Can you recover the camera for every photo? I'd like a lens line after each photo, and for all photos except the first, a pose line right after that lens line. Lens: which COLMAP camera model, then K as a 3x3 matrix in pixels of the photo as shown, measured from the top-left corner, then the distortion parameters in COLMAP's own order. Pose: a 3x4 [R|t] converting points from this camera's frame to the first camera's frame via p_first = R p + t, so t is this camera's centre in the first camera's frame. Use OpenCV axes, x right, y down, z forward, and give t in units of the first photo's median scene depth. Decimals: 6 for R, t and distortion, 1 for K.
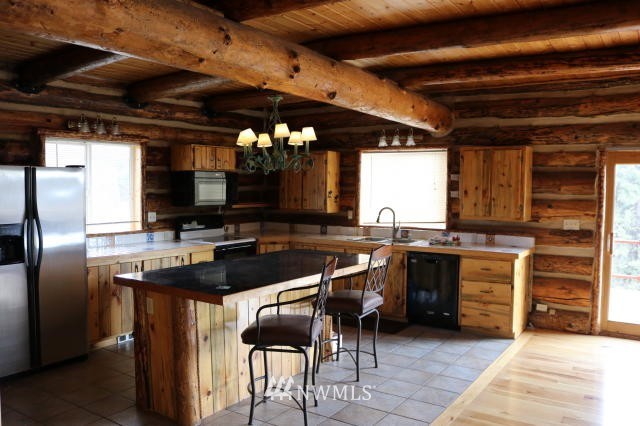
lens RADIAL K [[526.2, 0, 315.7], [0, 526.2, 214.3], [0, 0, 1]] dist [-0.137265, 0.072913]
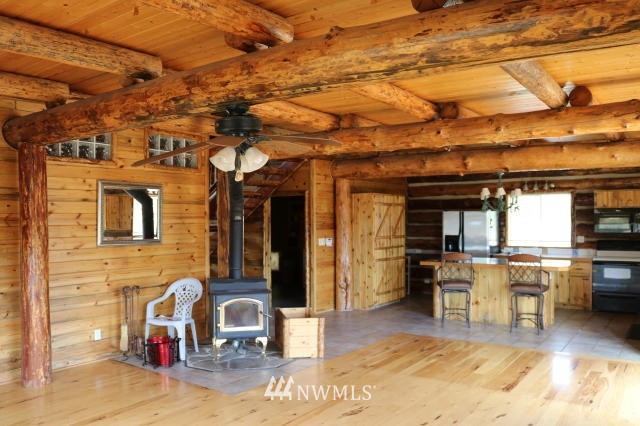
lens RADIAL K [[526.2, 0, 314.7], [0, 526.2, 210.7], [0, 0, 1]] dist [-0.137265, 0.072913]
pose [[-0.028437, -0.024796, -0.999288, 1.330921], [-0.050631, 0.998445, -0.023334, -0.004818], [0.998313, 0.049931, -0.029648, 0.283153]]
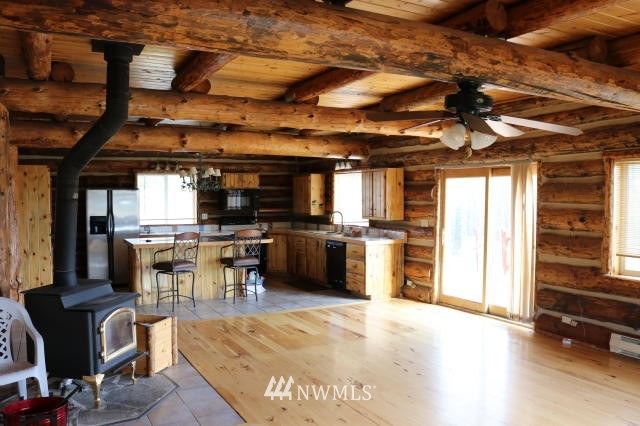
lens RADIAL K [[526.2, 0, 317.8], [0, 526.2, 214.4], [0, 0, 1]] dist [-0.137265, 0.072913]
pose [[0.884927, 0.004830, -0.465705, 0.891803], [-0.014704, 0.999737, -0.017572, 0.025782], [0.465498, 0.022397, 0.884766, -0.377018]]
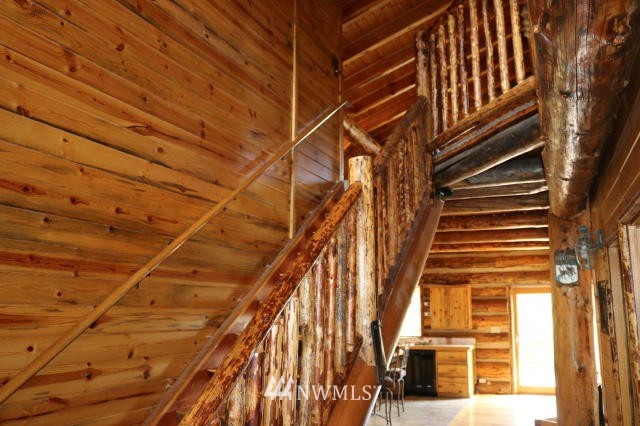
lens RADIAL K [[526.2, 0, 324.0], [0, 526.2, 211.1], [0, 0, 1]] dist [-0.137265, 0.072913]
pose [[0.982777, 0.025416, 0.183042, -0.391975], [0.017663, 0.973043, -0.229946, 0.019804], [-0.183952, 0.229219, 0.955835, -0.640305]]
